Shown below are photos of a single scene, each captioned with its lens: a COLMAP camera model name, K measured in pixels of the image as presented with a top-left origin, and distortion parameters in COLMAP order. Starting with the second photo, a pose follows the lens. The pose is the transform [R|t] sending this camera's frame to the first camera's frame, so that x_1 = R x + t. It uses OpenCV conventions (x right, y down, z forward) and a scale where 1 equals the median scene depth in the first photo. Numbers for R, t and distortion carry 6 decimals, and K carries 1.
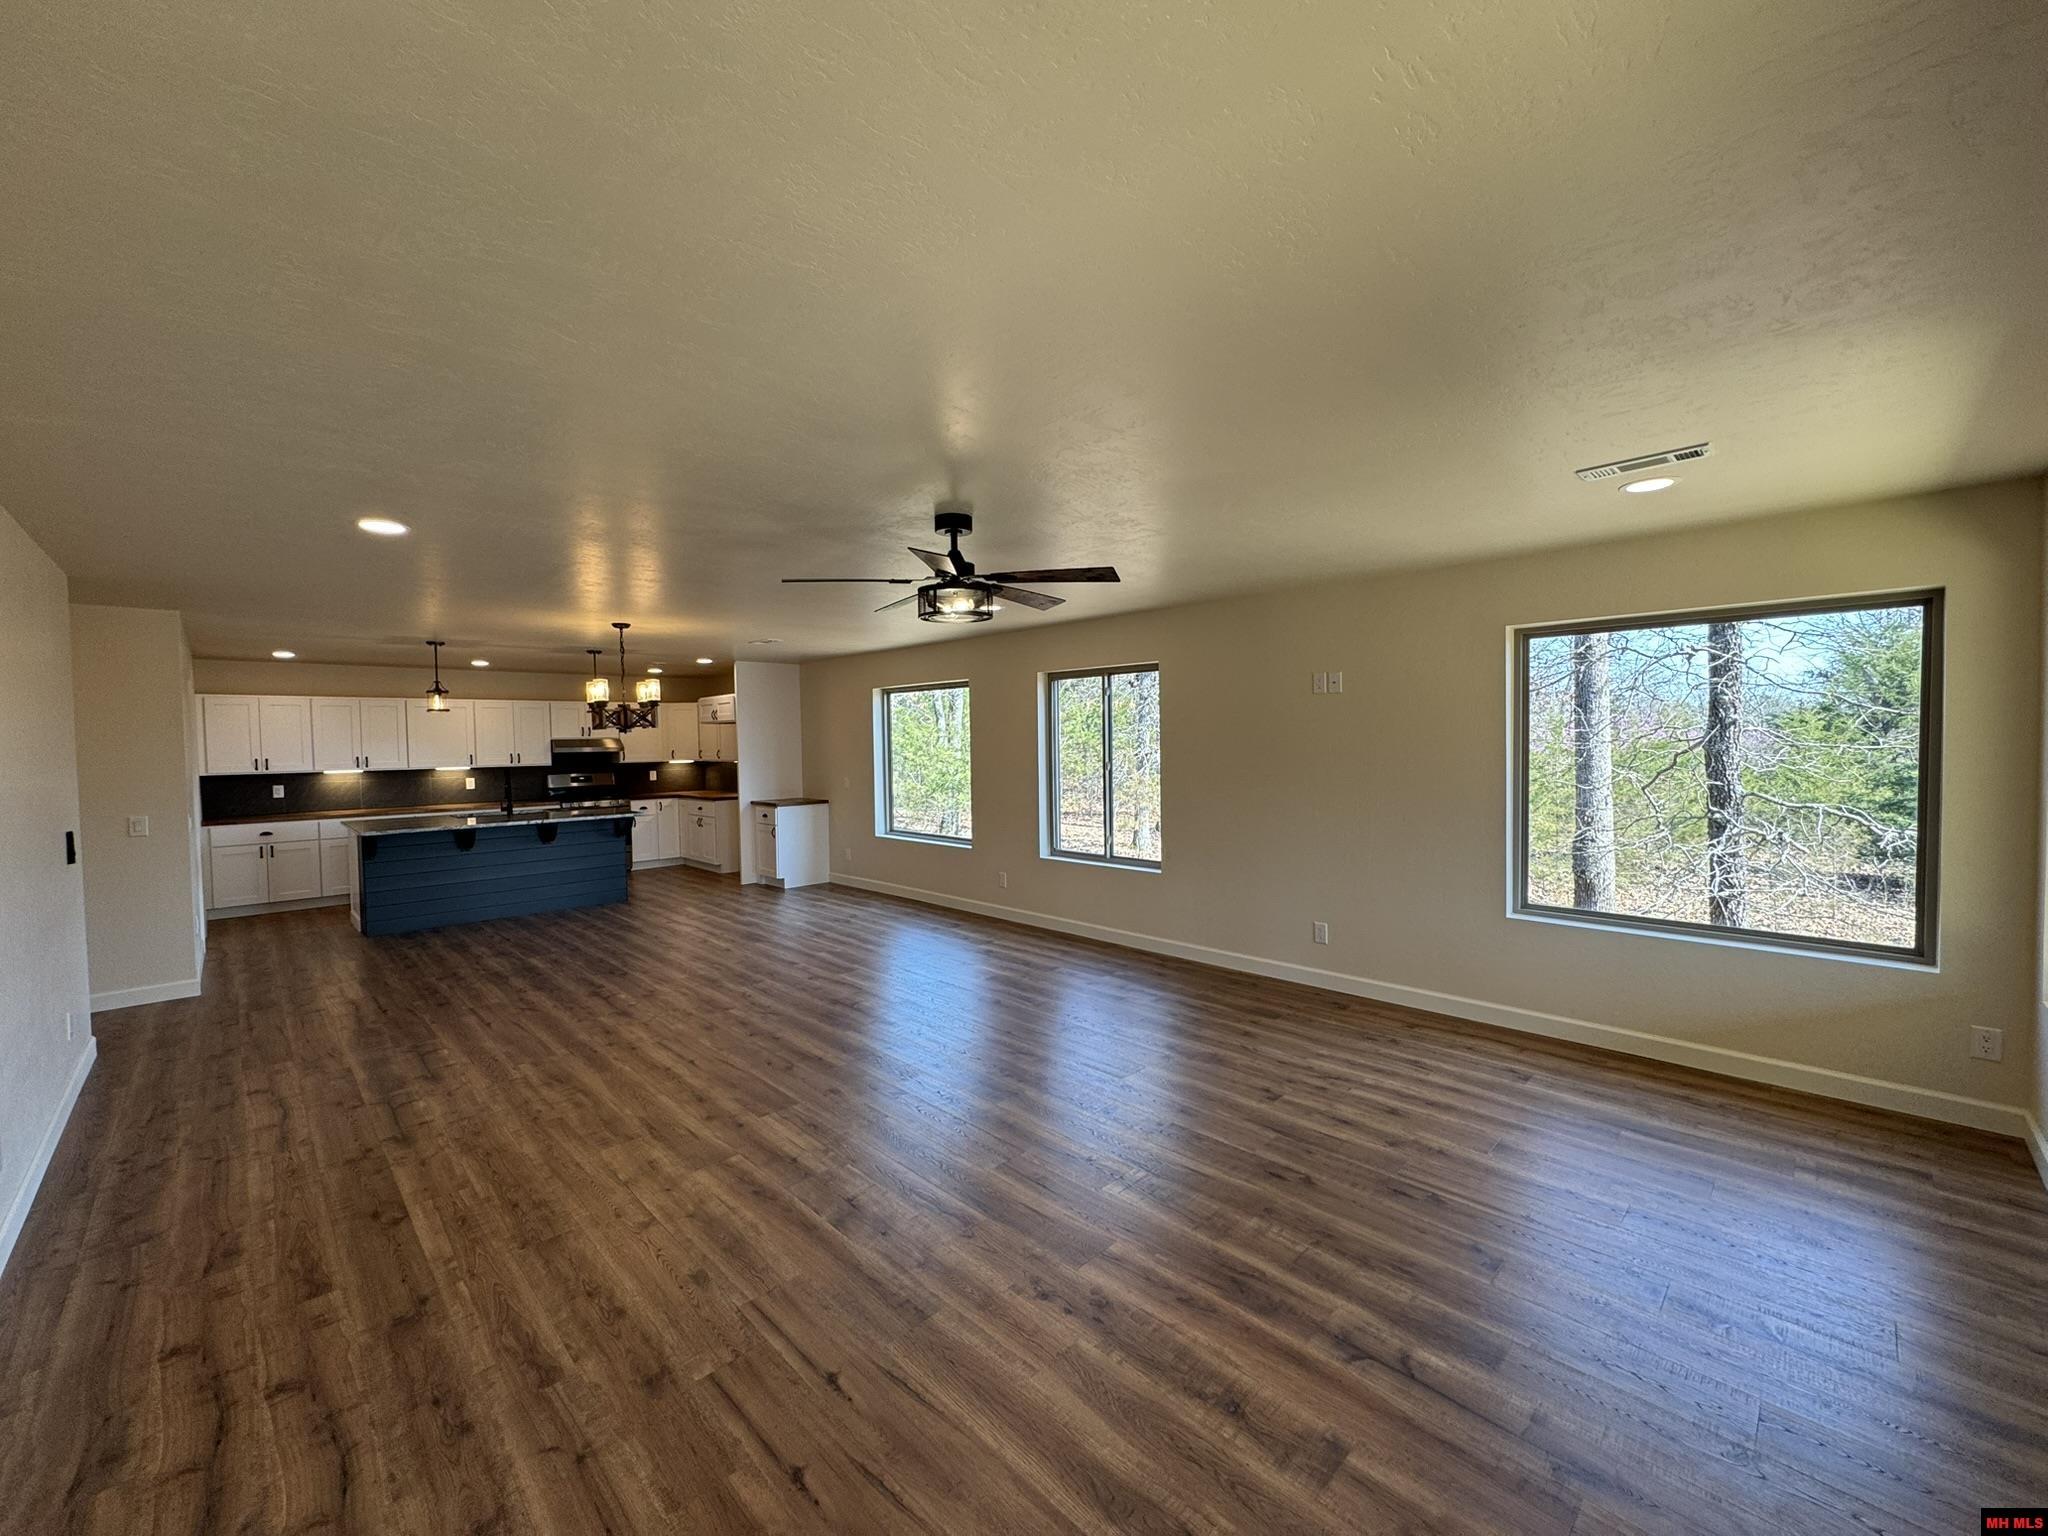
lens RADIAL K [[817.5, 0, 1024.0], [0, 817.5, 768.0], [0, 0, 1]] dist [-0.002063, -0.000359]
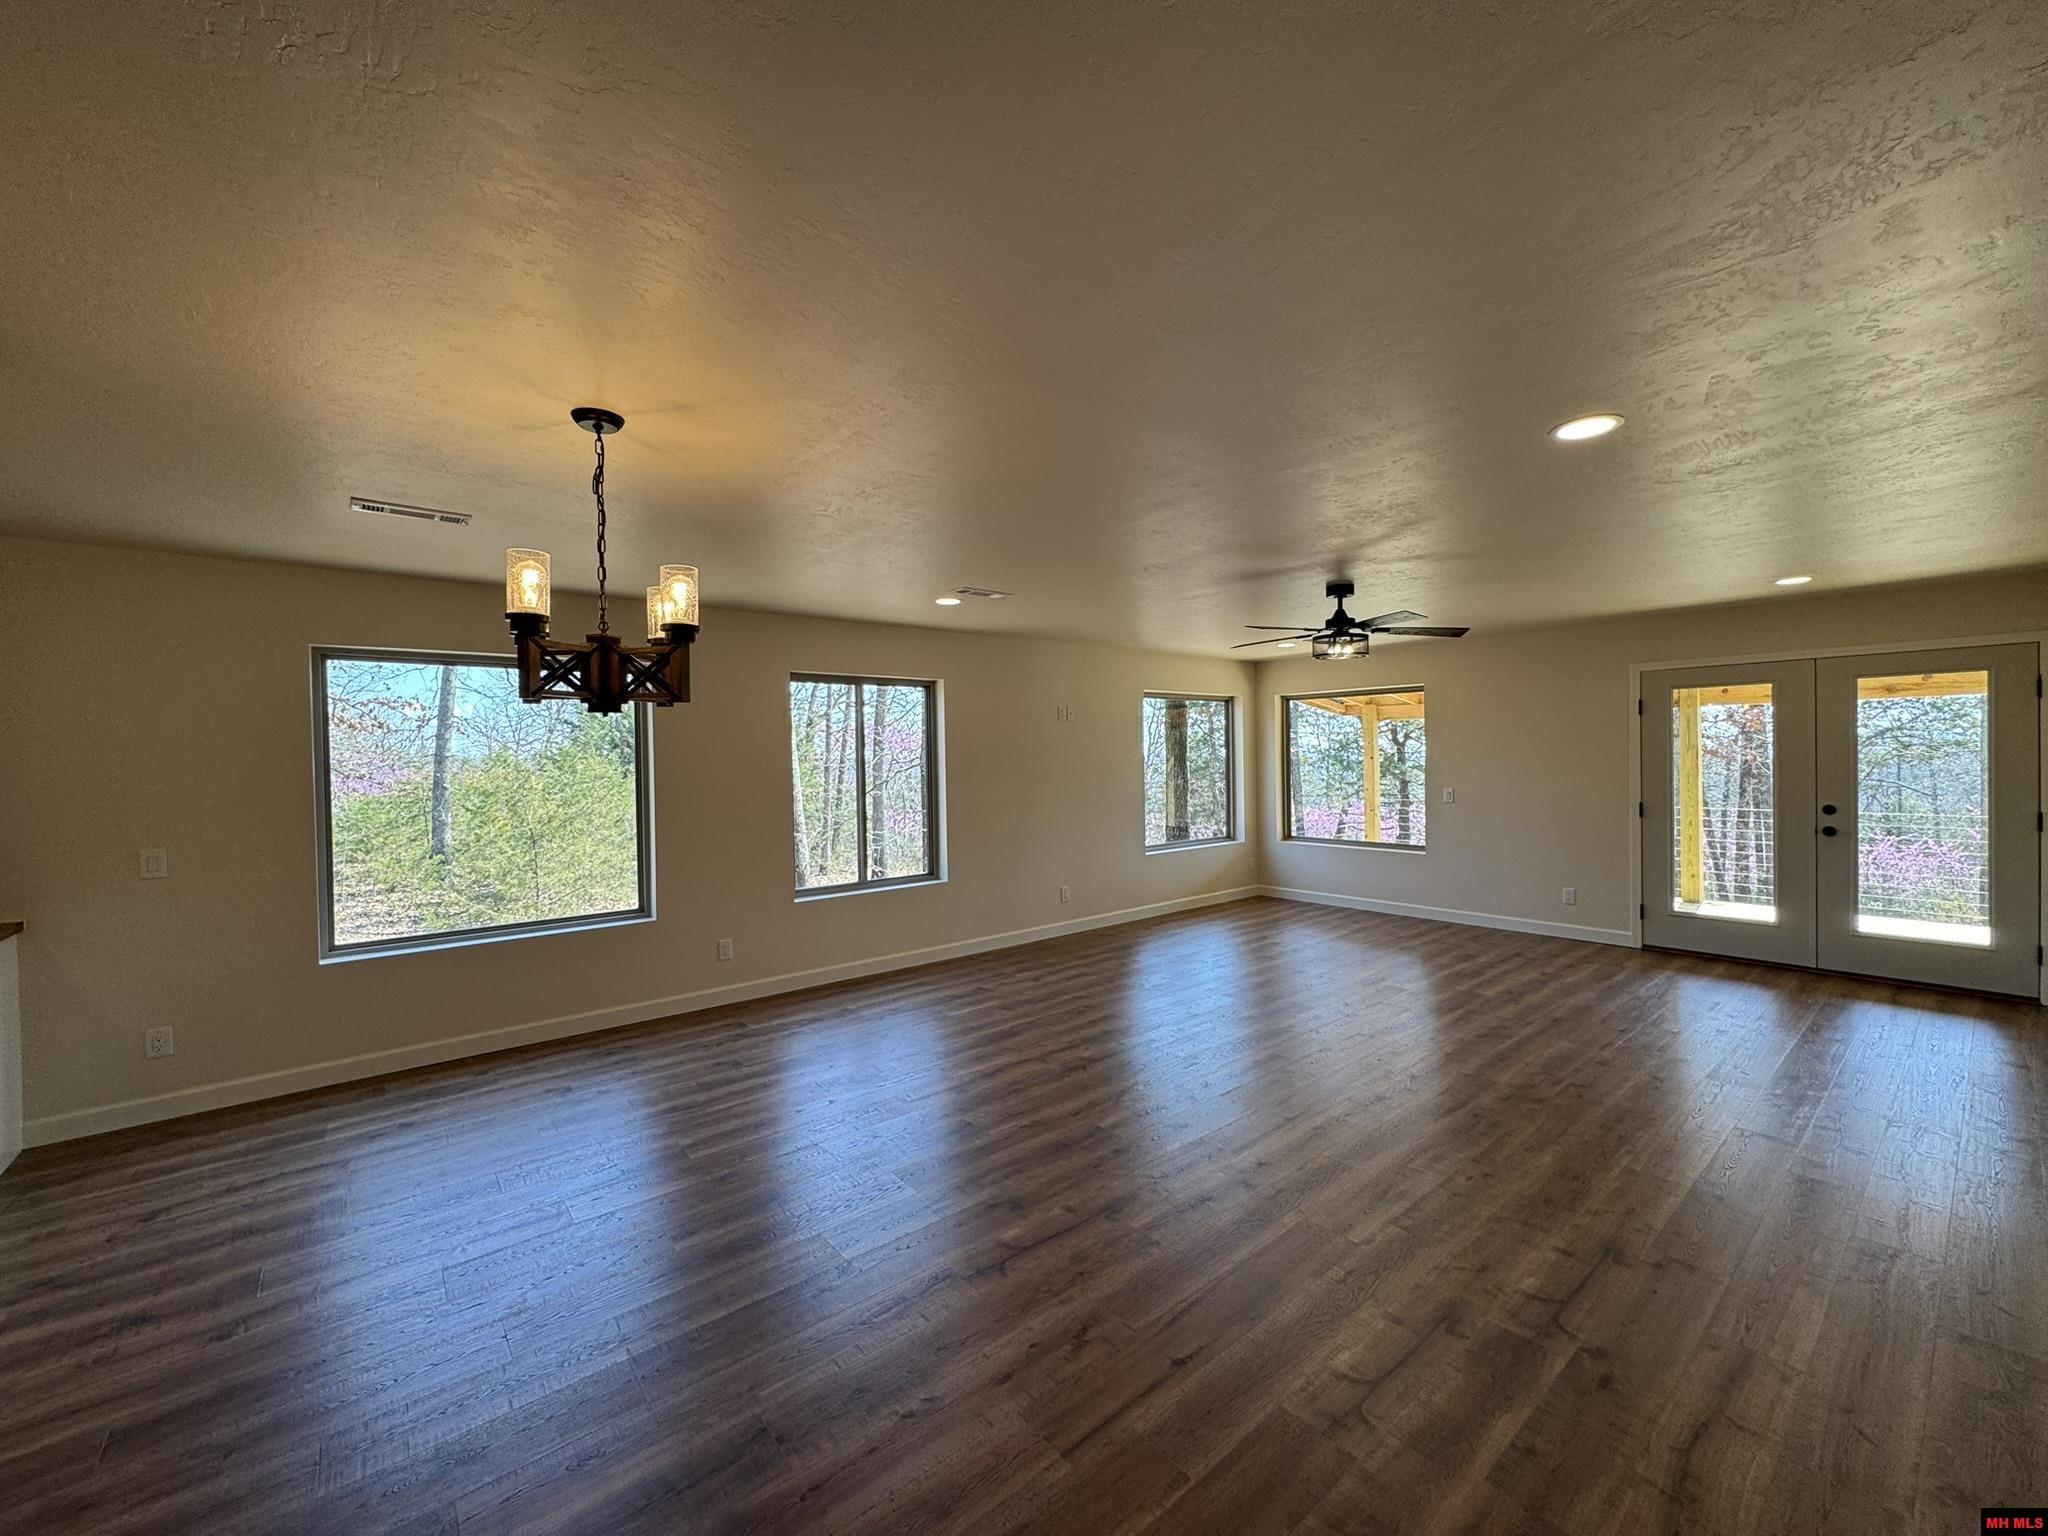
lens RADIAL K [[817.5, 0, 1024.0], [0, 817.5, 768.0], [0, 0, 1]] dist [-0.002063, -0.000359]
pose [[0.081447, -0.001037, 0.996677, -0.842037], [0.048703, 0.998809, -0.002940, -0.008170], [-0.995487, 0.048780, 0.081401, 0.788484]]
